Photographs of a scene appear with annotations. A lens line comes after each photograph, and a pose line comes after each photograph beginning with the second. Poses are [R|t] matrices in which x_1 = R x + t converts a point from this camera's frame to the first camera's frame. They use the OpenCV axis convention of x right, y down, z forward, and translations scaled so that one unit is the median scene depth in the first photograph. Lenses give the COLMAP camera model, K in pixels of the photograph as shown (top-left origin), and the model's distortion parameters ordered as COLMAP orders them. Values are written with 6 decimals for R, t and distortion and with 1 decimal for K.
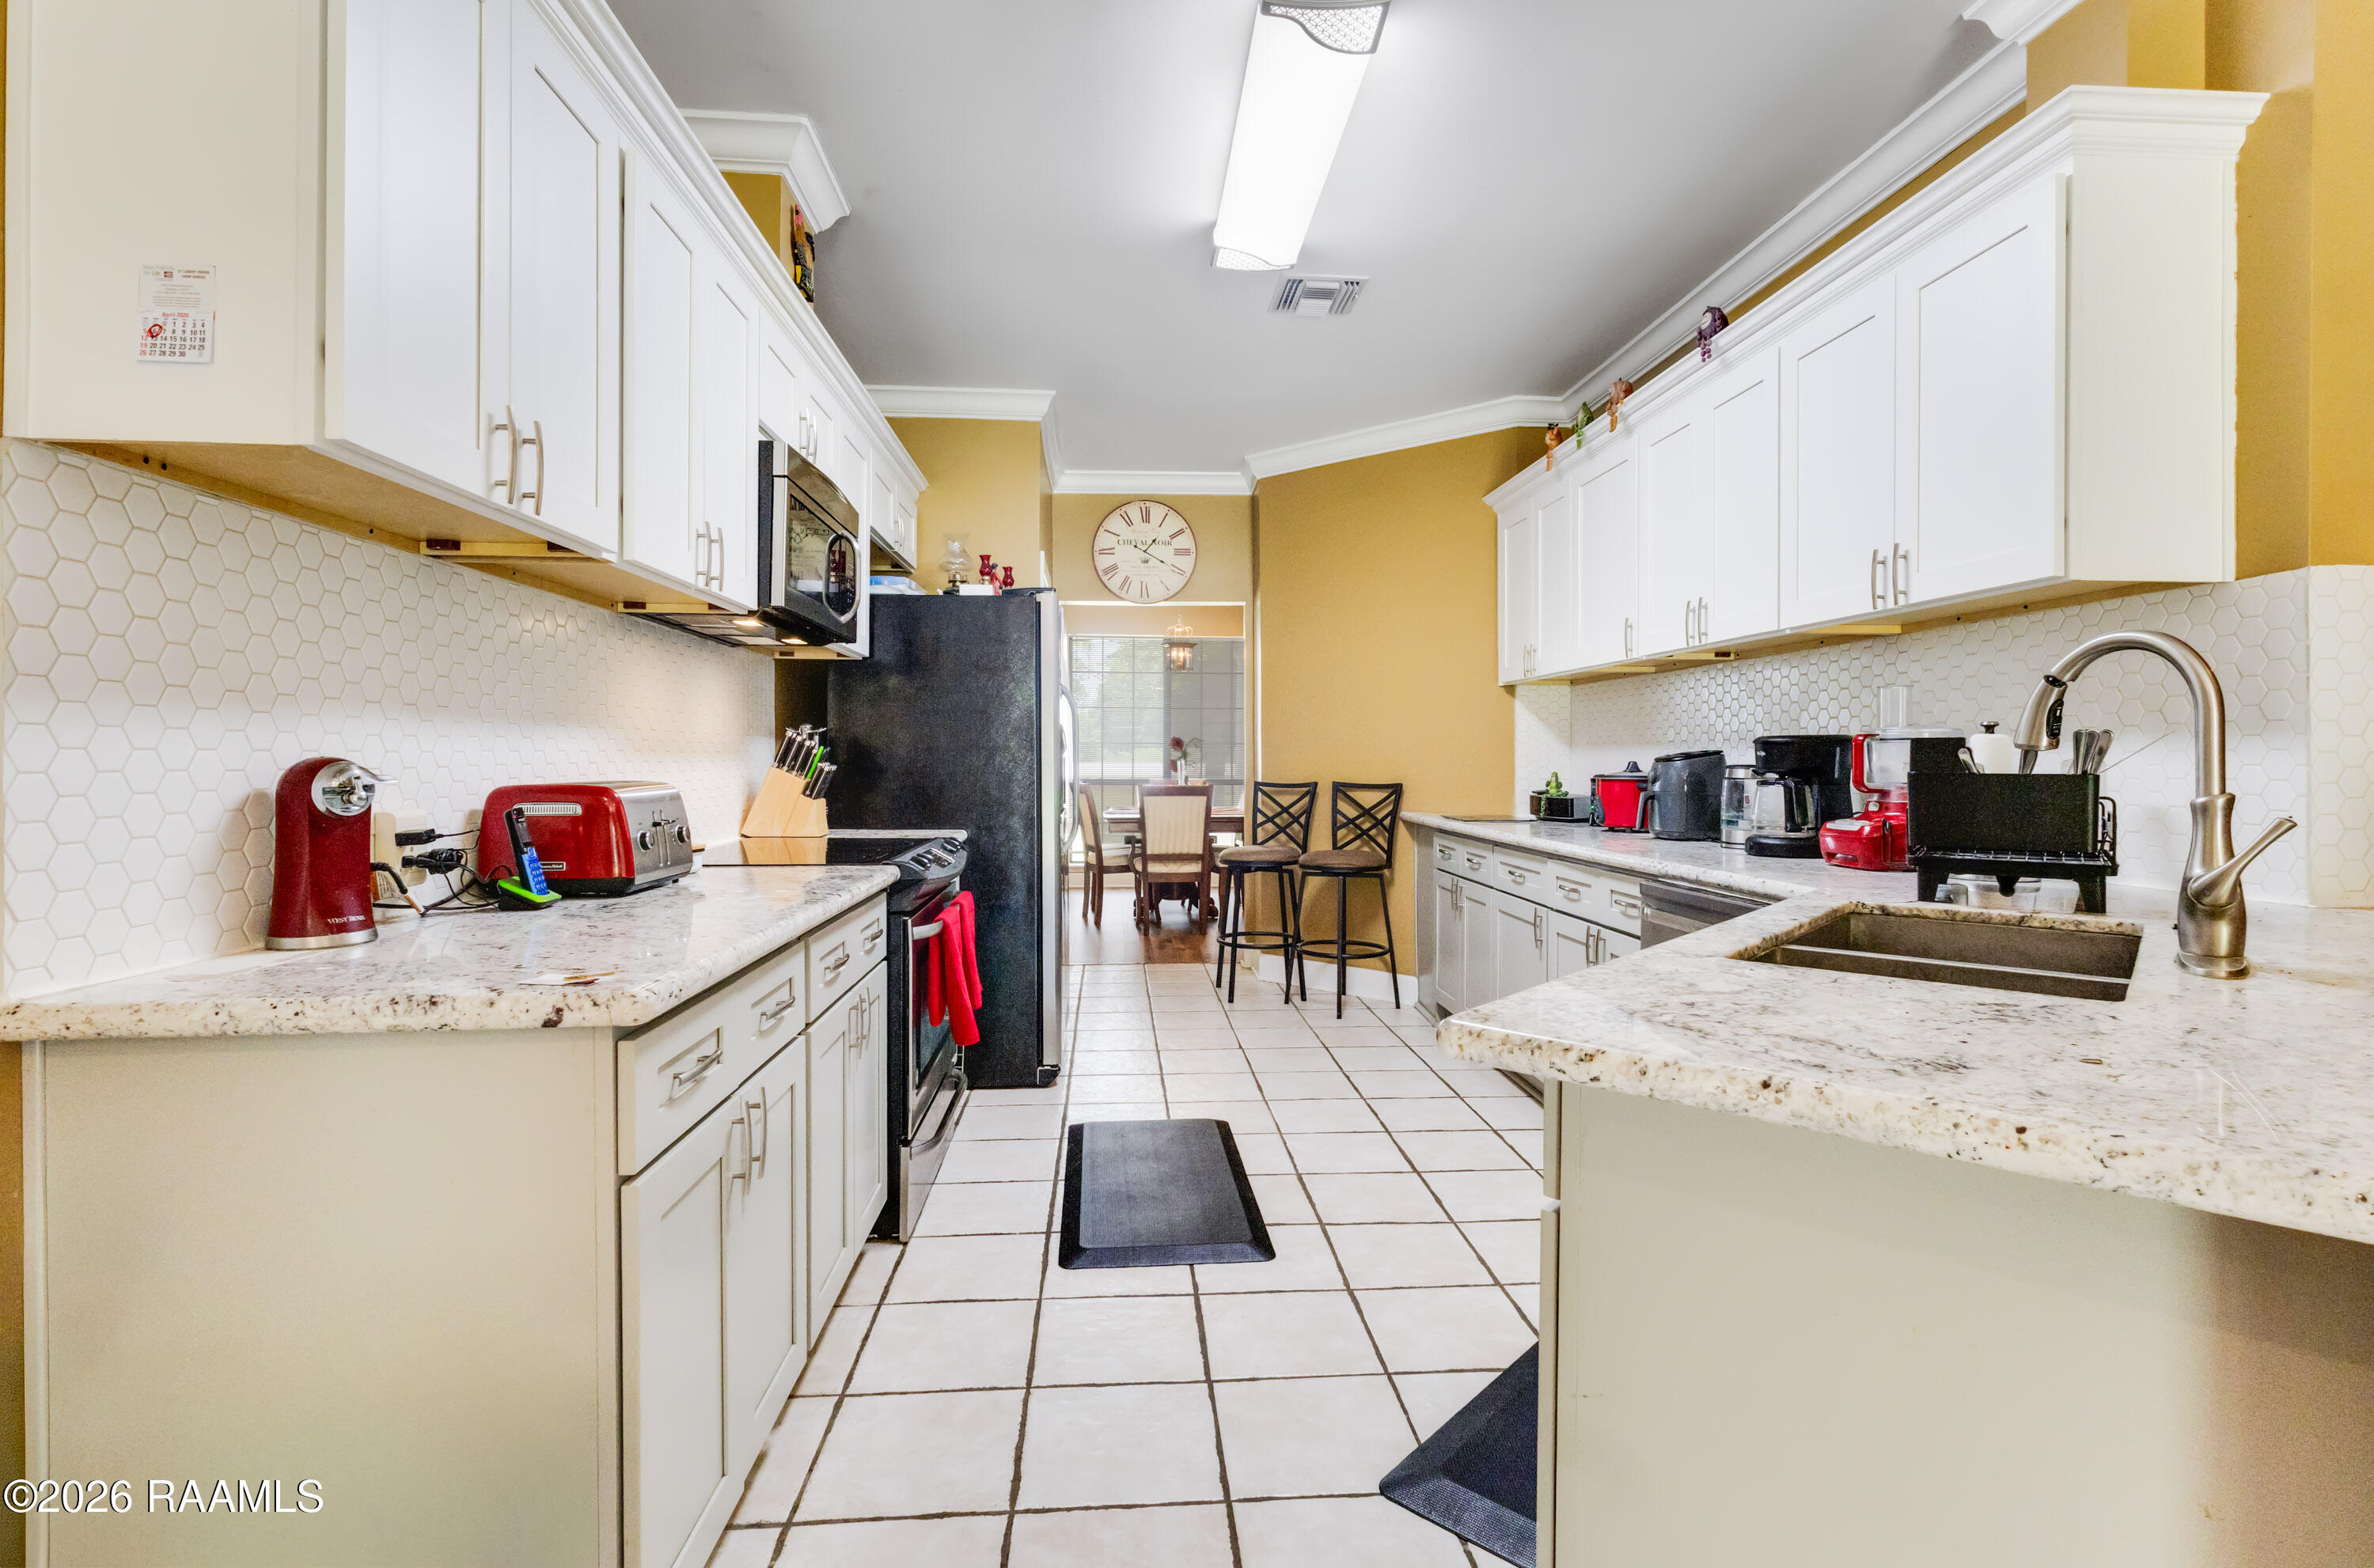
lens RADIAL K [[1119.7, 0, 1186.7], [0, 1119.7, 751.1], [0, 0, 1]] dist [0.000707, 0.009771]
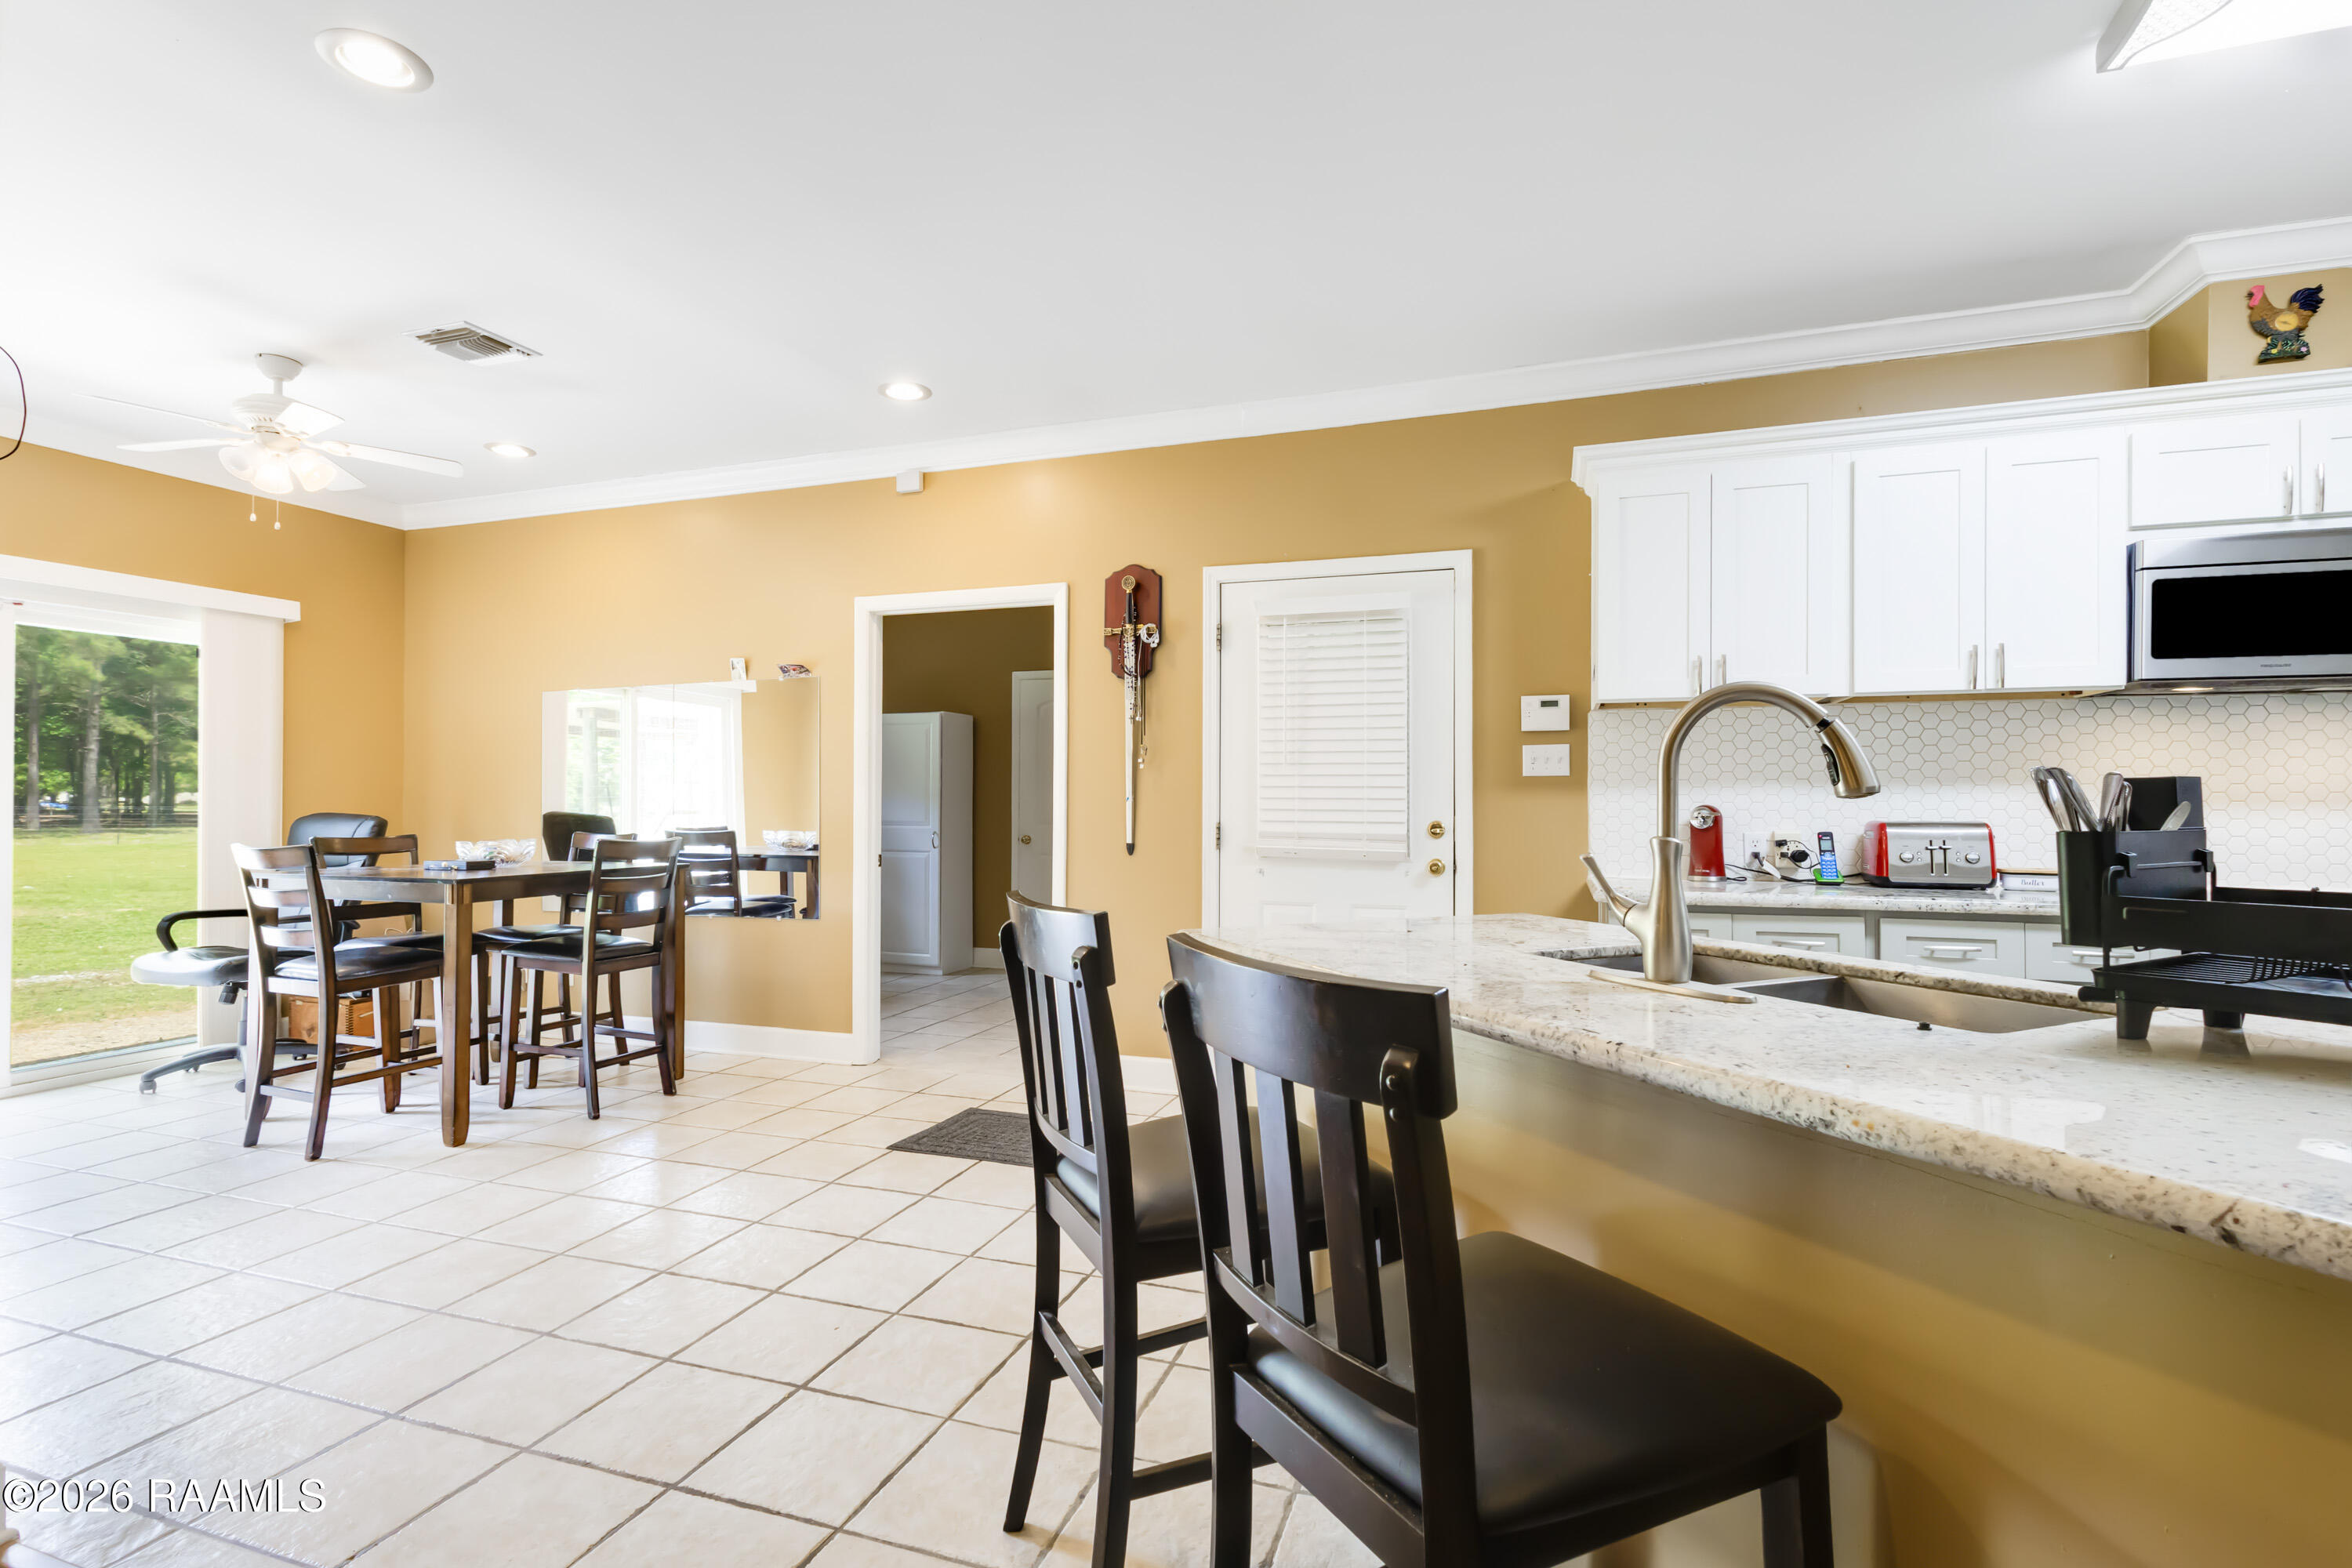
lens RADIAL K [[1105.3, 0, 1161.6], [0, 1105.3, 799.3], [0, 0, 1]] dist [0.000575, -0.000249]
pose [[-0.395820, -0.012454, -0.918244, 1.474581], [0.000065, 0.999908, -0.013590, 0.019806], [0.918328, -0.005439, -0.395783, 0.663596]]
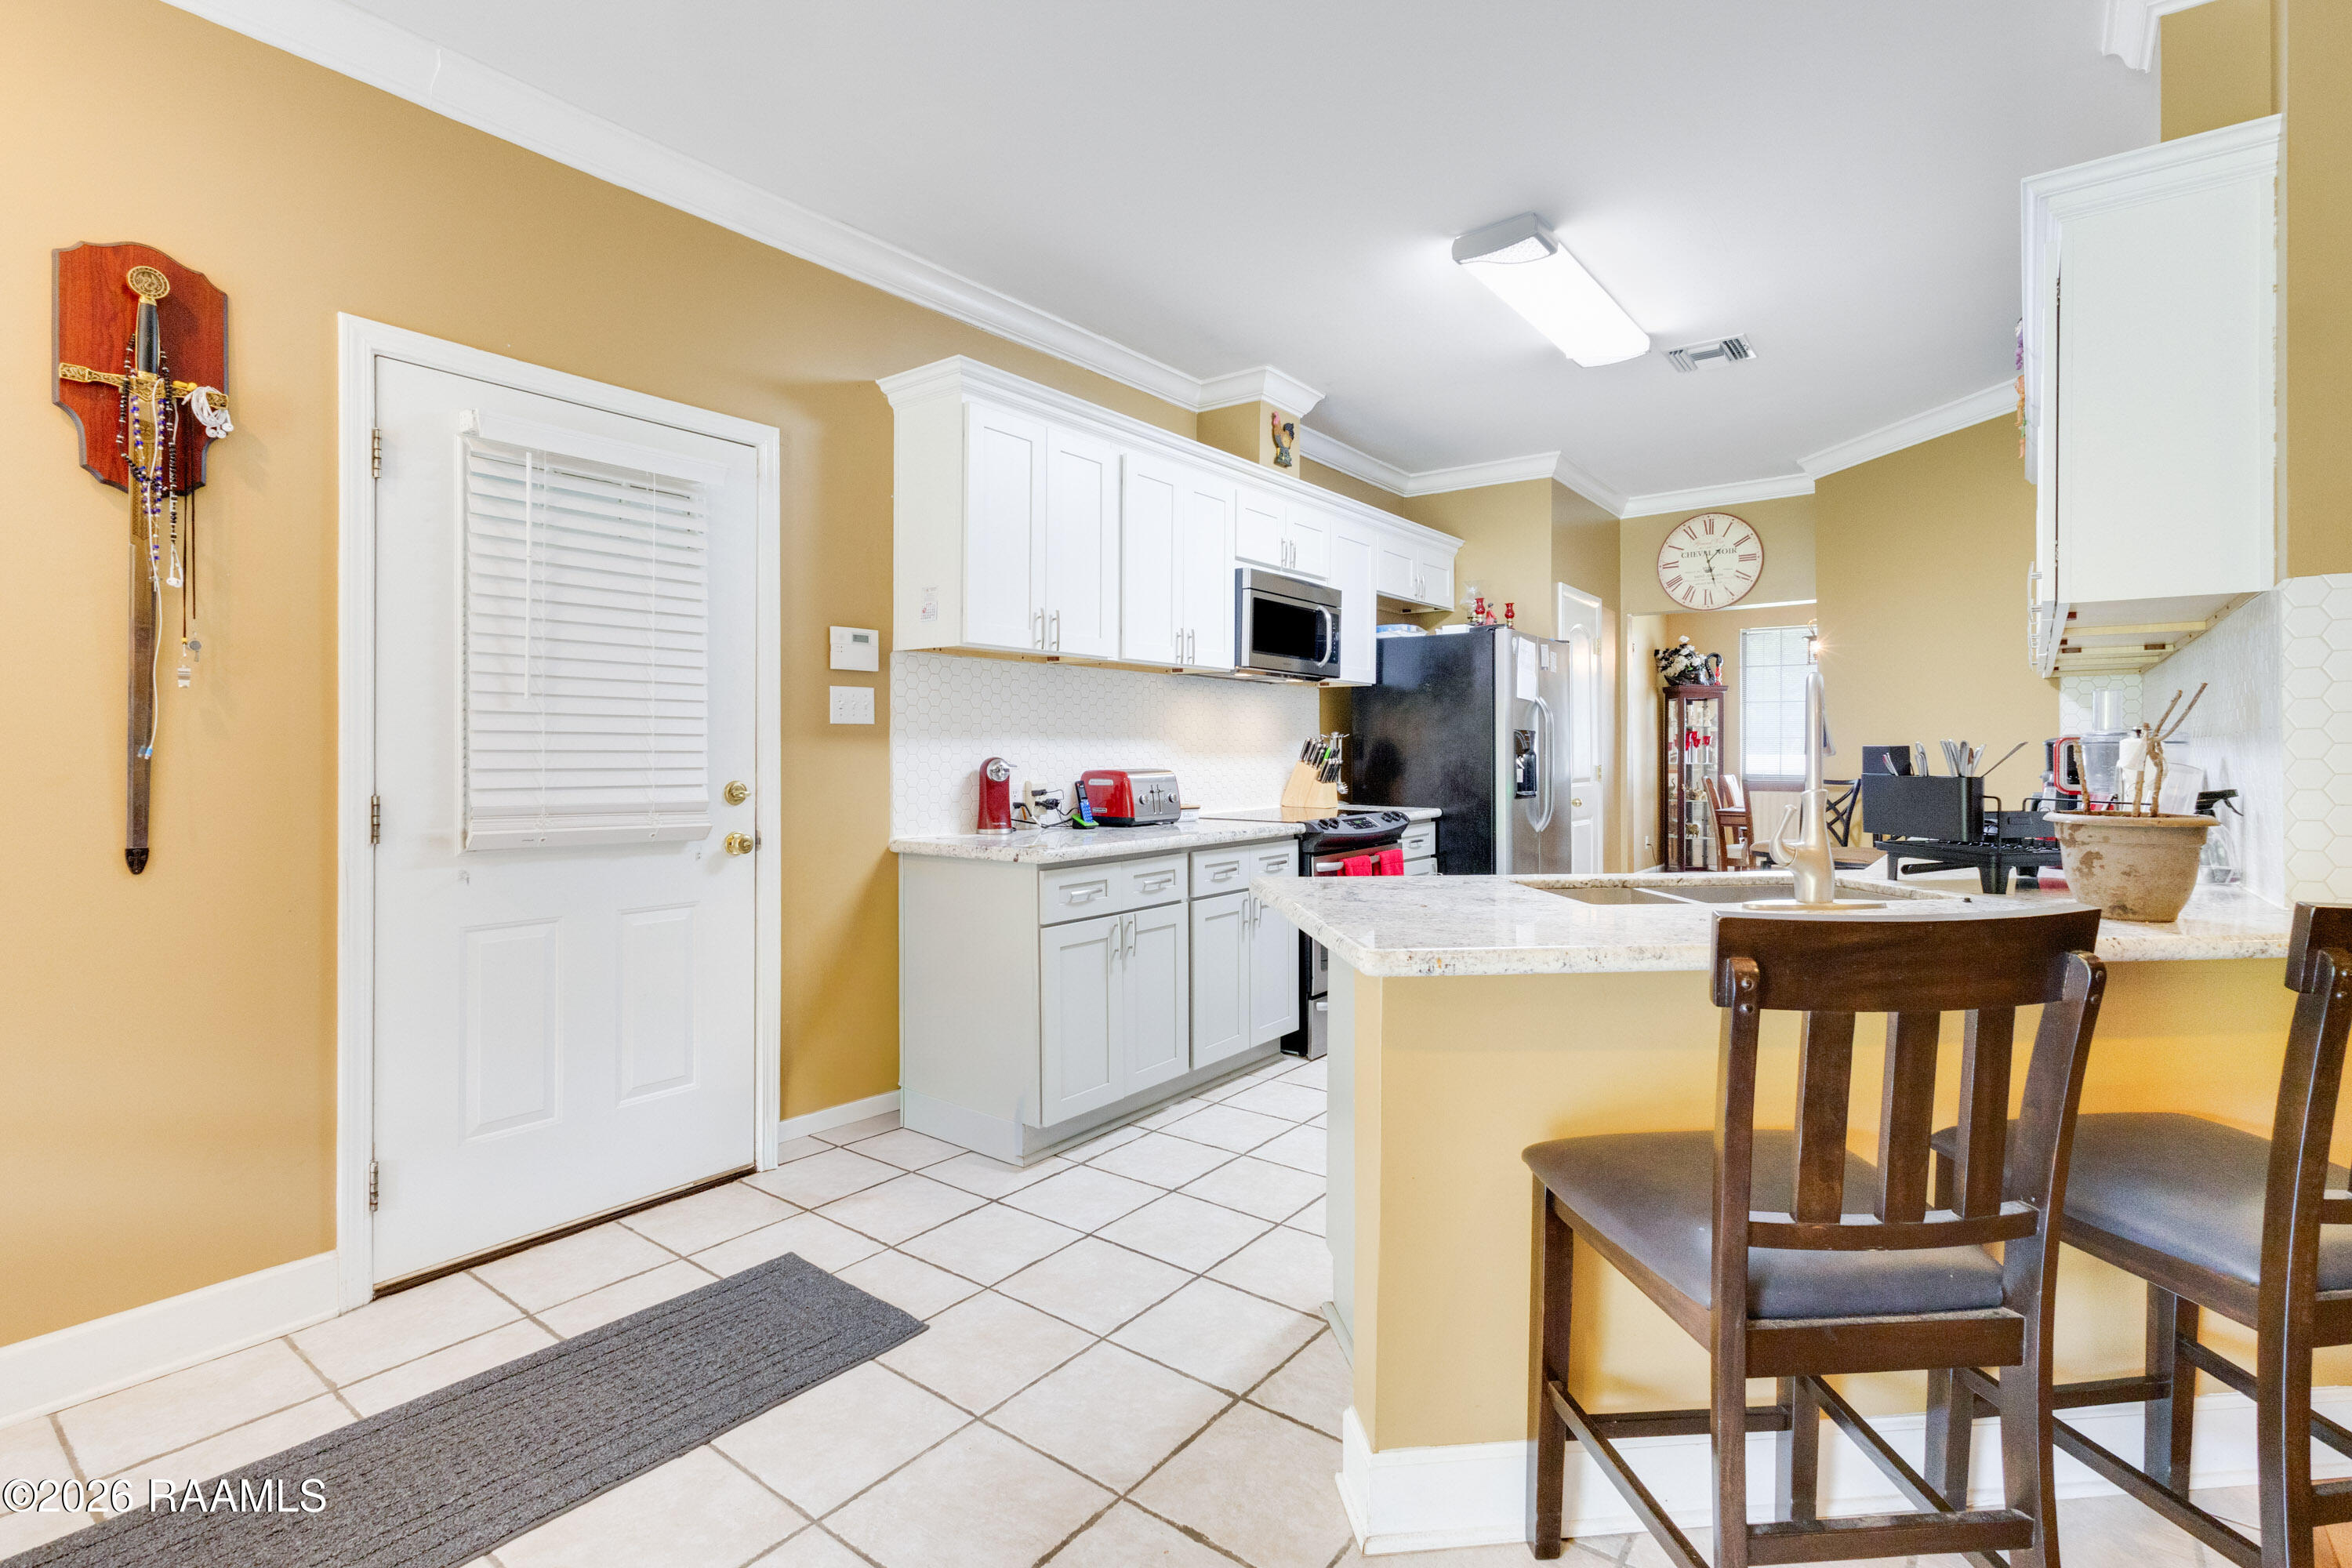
lens RADIAL K [[1114.2, 0, 1172.5], [0, 1114.2, 748.7], [0, 0, 1]] dist [0.003632, 0.000303]
pose [[0.751753, -0.002085, -0.659442, 0.855982], [0.004947, 0.999985, 0.002477, -0.013062], [0.659426, -0.005124, 0.751752, -0.430335]]
